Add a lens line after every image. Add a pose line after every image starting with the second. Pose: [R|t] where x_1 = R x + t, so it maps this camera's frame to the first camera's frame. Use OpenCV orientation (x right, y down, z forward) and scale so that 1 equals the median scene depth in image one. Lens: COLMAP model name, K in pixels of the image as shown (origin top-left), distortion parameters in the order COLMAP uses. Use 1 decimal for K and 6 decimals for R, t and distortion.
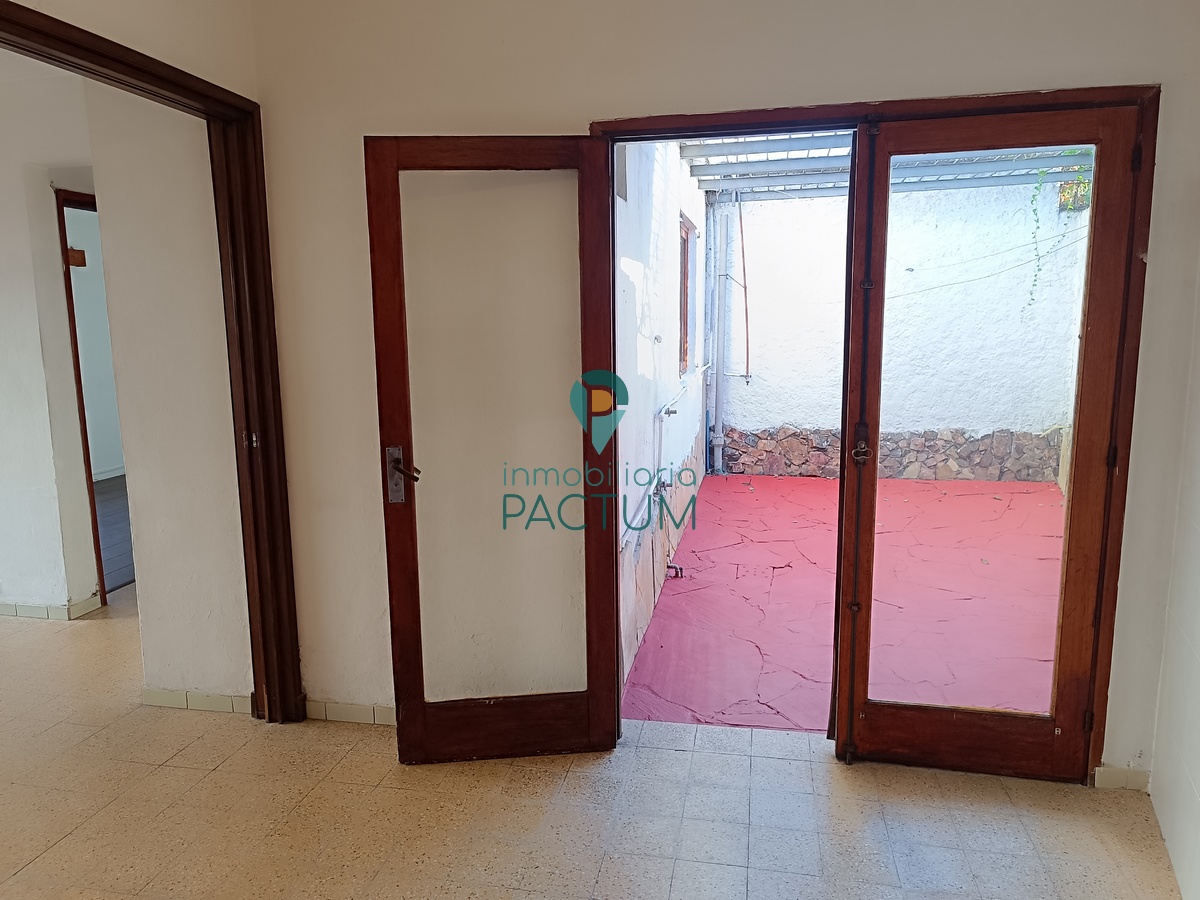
lens RADIAL K [[827.2, 0, 598.5], [0, 827.2, 445.7], [0, 0, 1]] dist [0.030489, -0.032808]
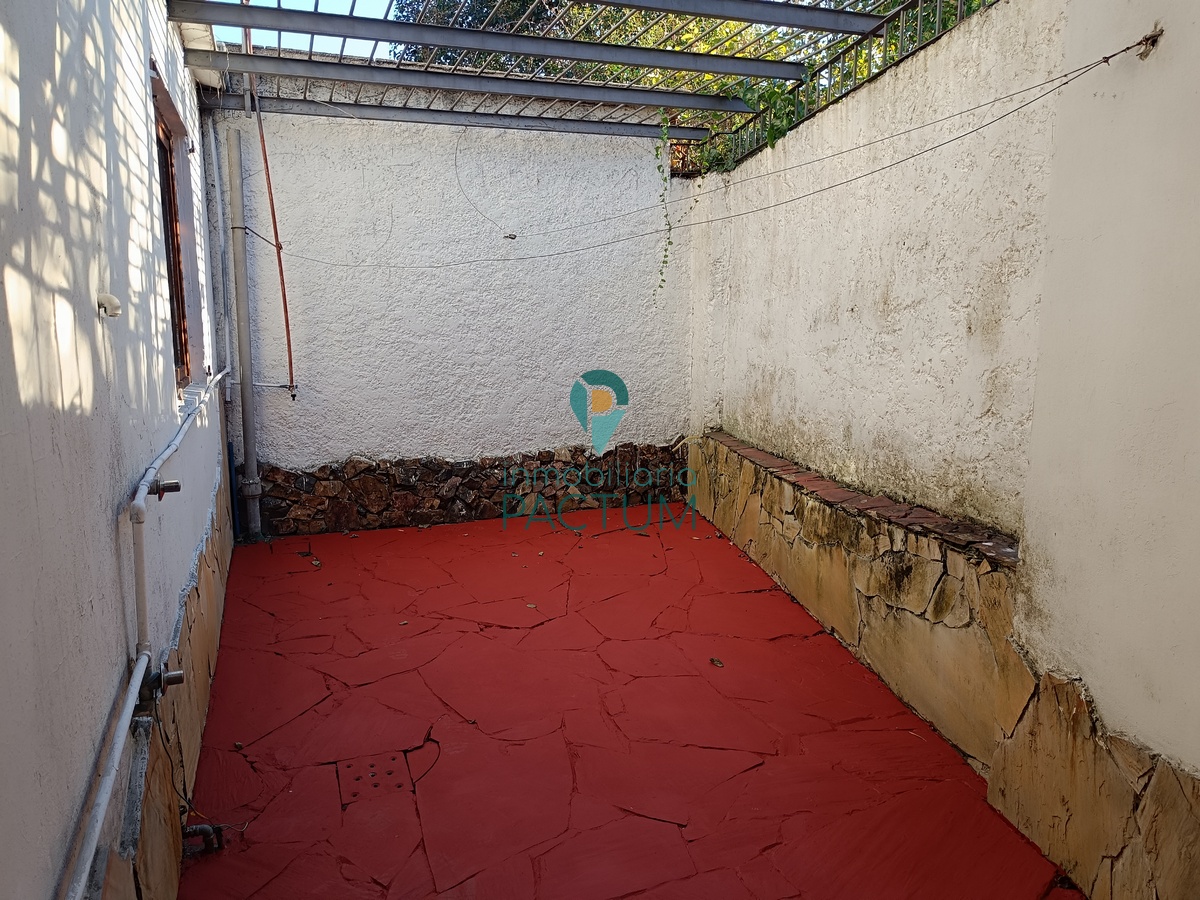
lens RADIAL K [[827.2, 0, 591.0], [0, 827.2, 450.1], [0, 0, 1]] dist [0.030489, -0.032808]
pose [[0.846068, -0.071788, 0.528219, 0.030693], [0.070289, 0.997263, 0.022950, -0.033372], [-0.528421, 0.017710, 0.848798, 0.328603]]
